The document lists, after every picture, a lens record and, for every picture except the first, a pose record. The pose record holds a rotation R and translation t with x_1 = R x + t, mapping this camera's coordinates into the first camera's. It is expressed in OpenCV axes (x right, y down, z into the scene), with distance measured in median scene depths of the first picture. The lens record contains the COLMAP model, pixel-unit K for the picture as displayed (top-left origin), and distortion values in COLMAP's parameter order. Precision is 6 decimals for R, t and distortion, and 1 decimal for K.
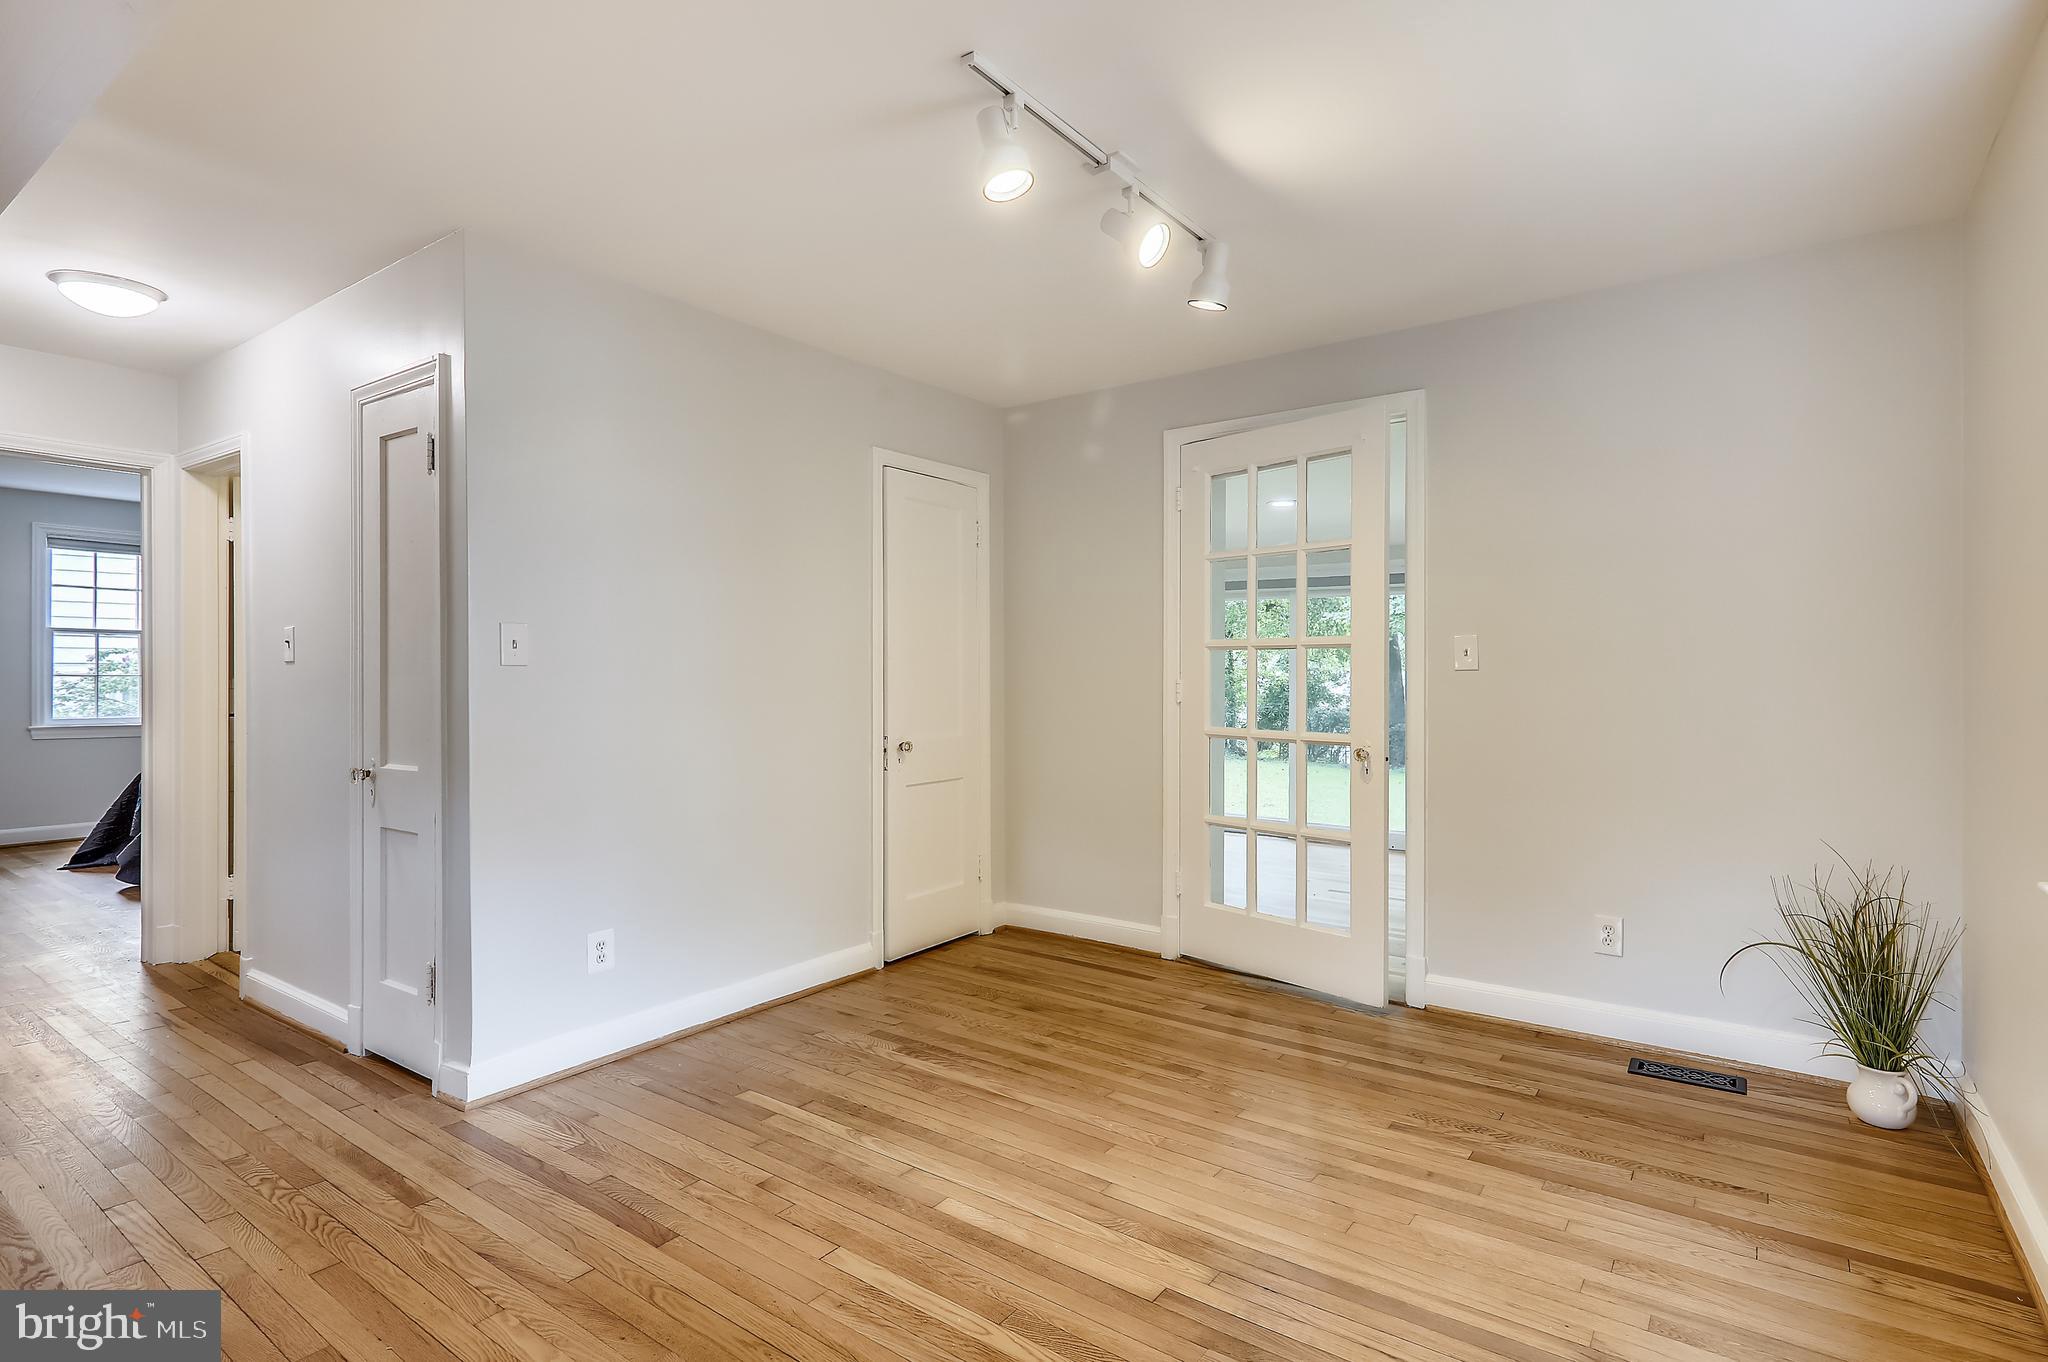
lens RADIAL K [[1022.2, 0, 1024.0], [0, 1022.2, 681.0], [0, 0, 1]] dist [0.012334, 0.000388]
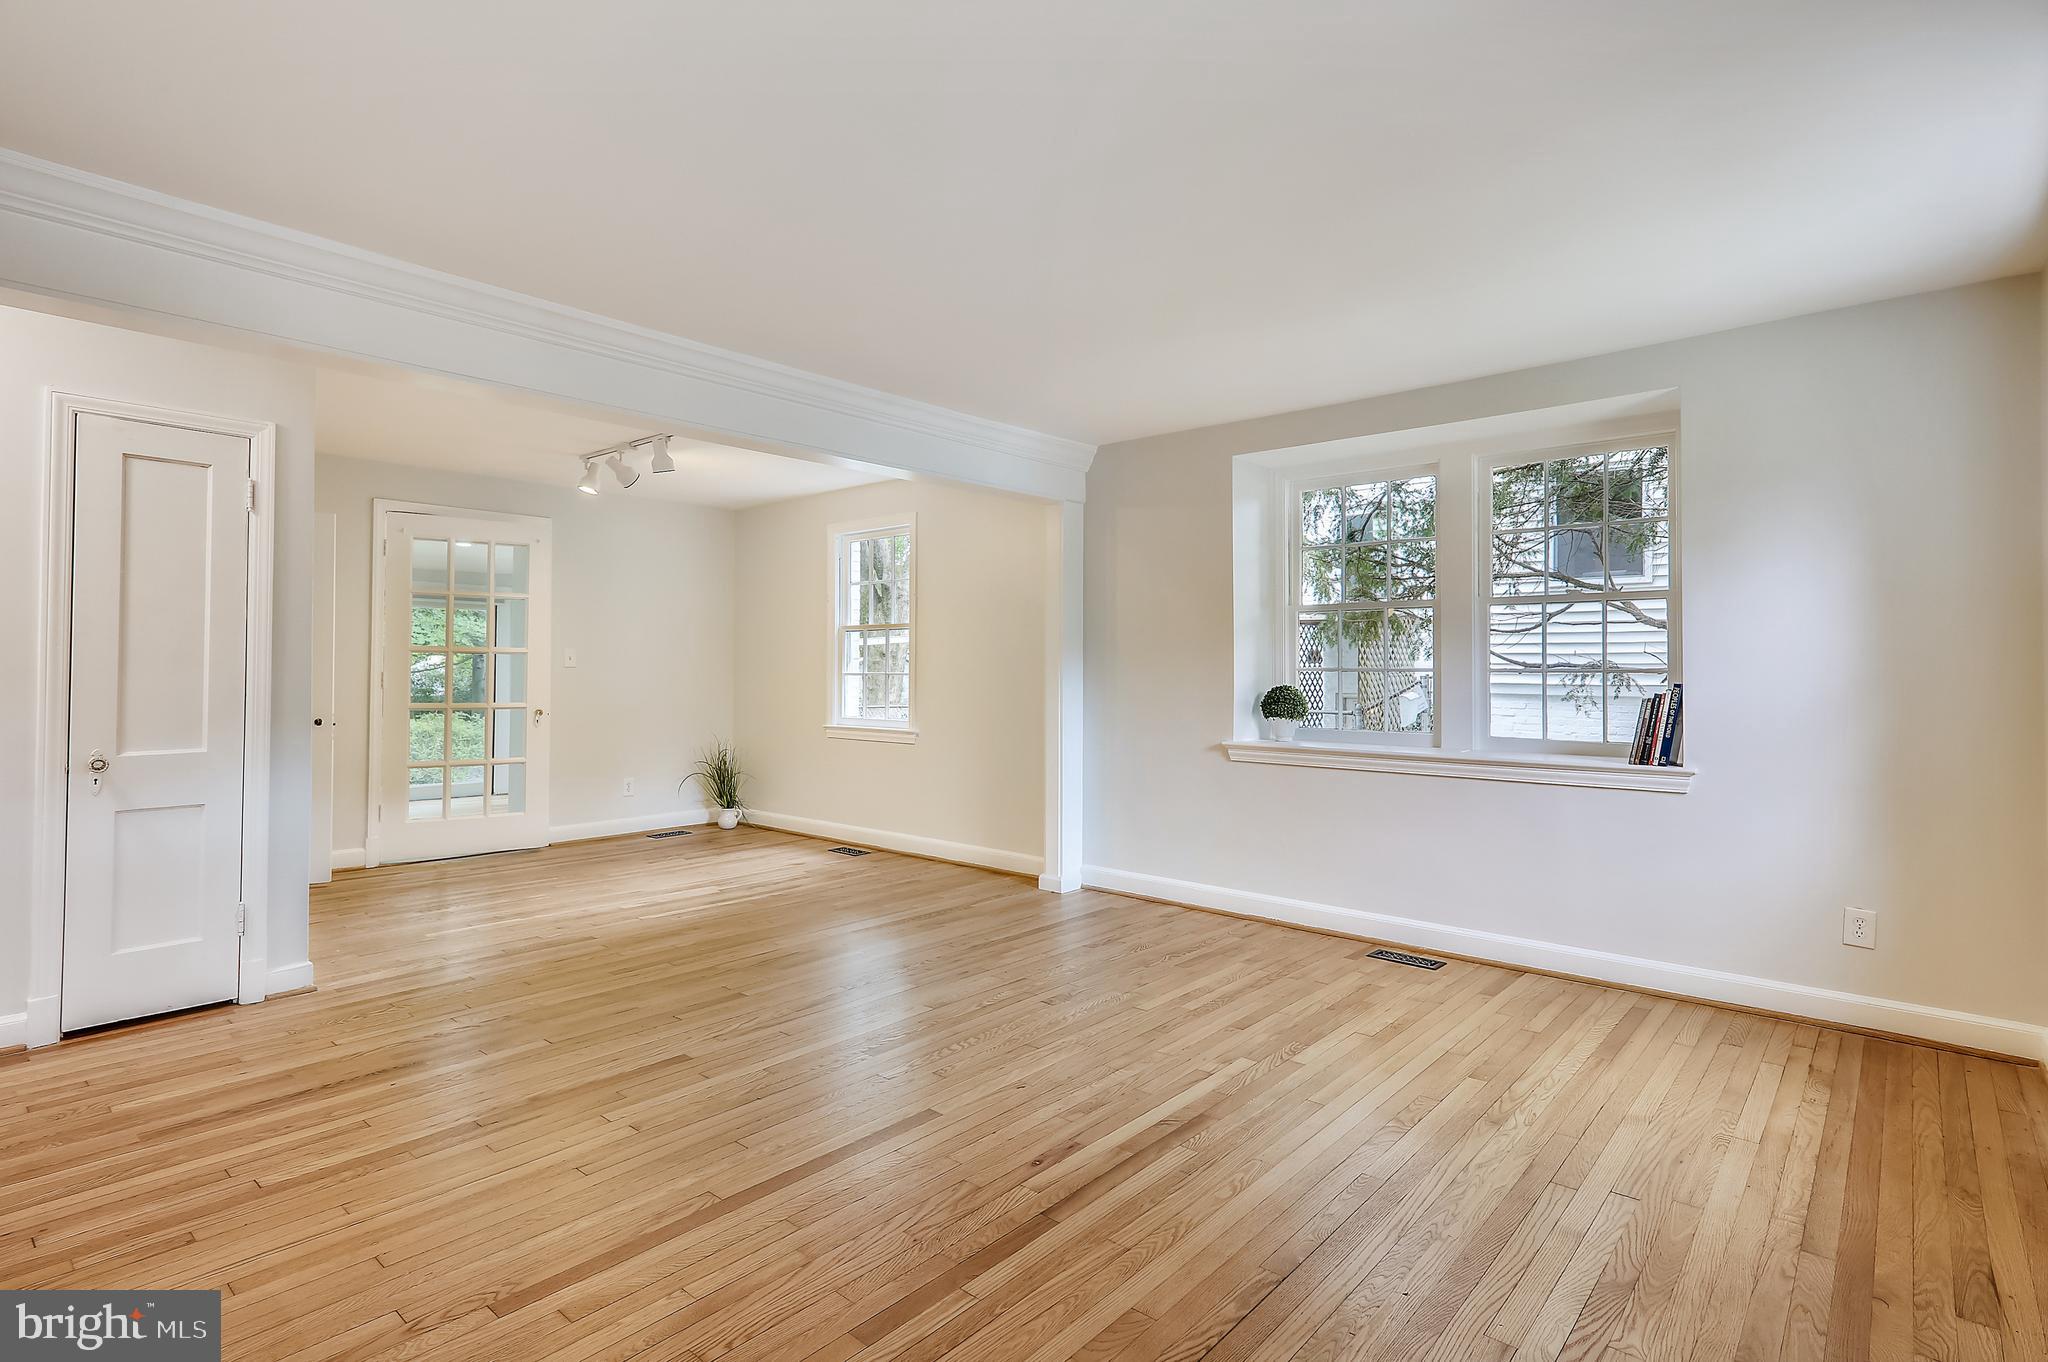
lens RADIAL K [[1002.2, 0, 1026.7], [0, 1002.2, 656.6], [0, 0, 1]] dist [0.009695, -0.000433]
pose [[0.089955, 0.012496, 0.995867, -1.693642], [-0.001956, 0.999922, -0.012371, -0.010423], [-0.995944, -0.000835, 0.089972, -0.059565]]
